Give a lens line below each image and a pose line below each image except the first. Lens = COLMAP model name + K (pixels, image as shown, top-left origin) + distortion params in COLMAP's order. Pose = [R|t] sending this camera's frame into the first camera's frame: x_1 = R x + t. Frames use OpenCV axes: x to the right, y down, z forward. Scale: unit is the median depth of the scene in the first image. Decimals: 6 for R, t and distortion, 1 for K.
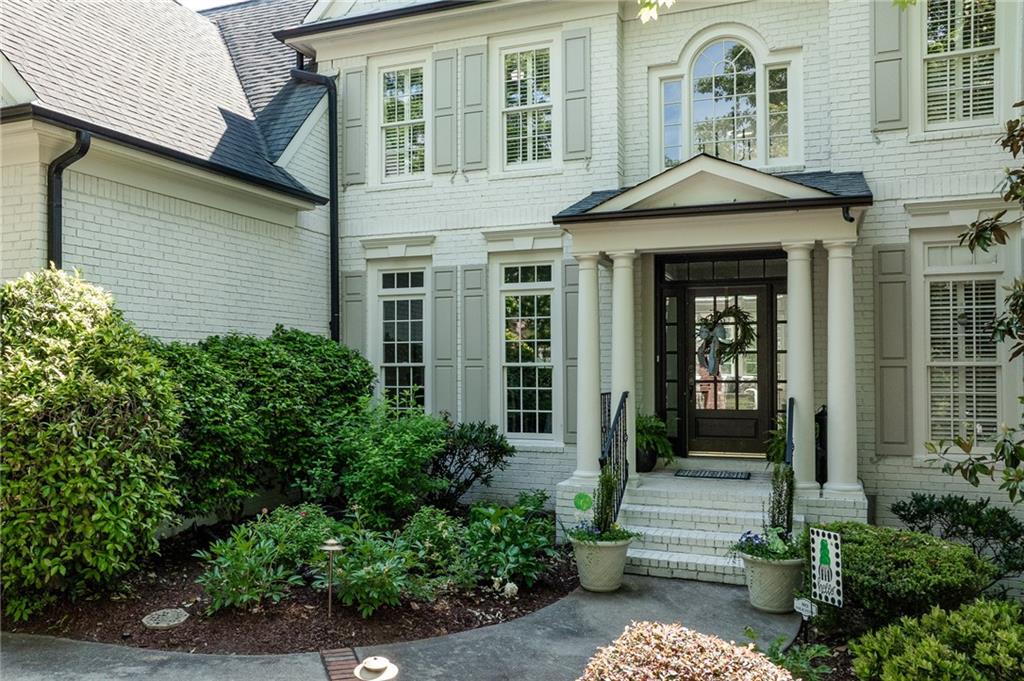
lens RADIAL K [[682.2, 0, 512.0], [0, 682.2, 340.5], [0, 0, 1]] dist [0.001785, -0.000075]
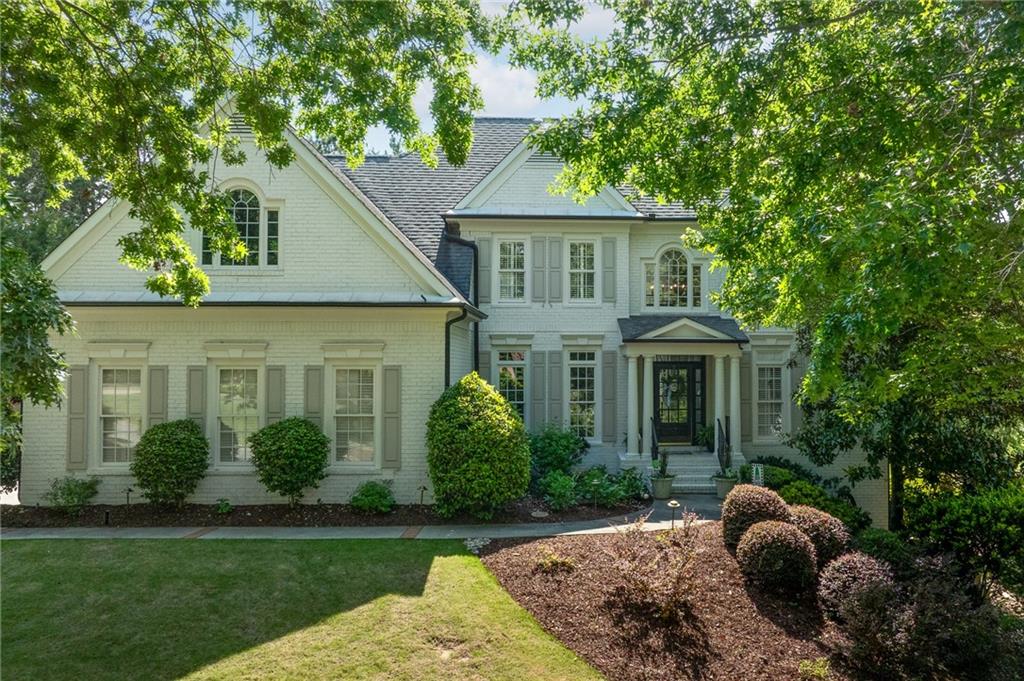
lens RADIAL K [[682.2, 0, 512.0], [0, 682.2, 340.5], [0, 0, 1]] dist [0.001785, -0.000075]
pose [[0.937751, 0.014737, 0.346996, -0.849868], [-0.014852, 0.999887, -0.002327, -0.134994], [-0.346991, -0.002971, 0.937864, -0.779336]]
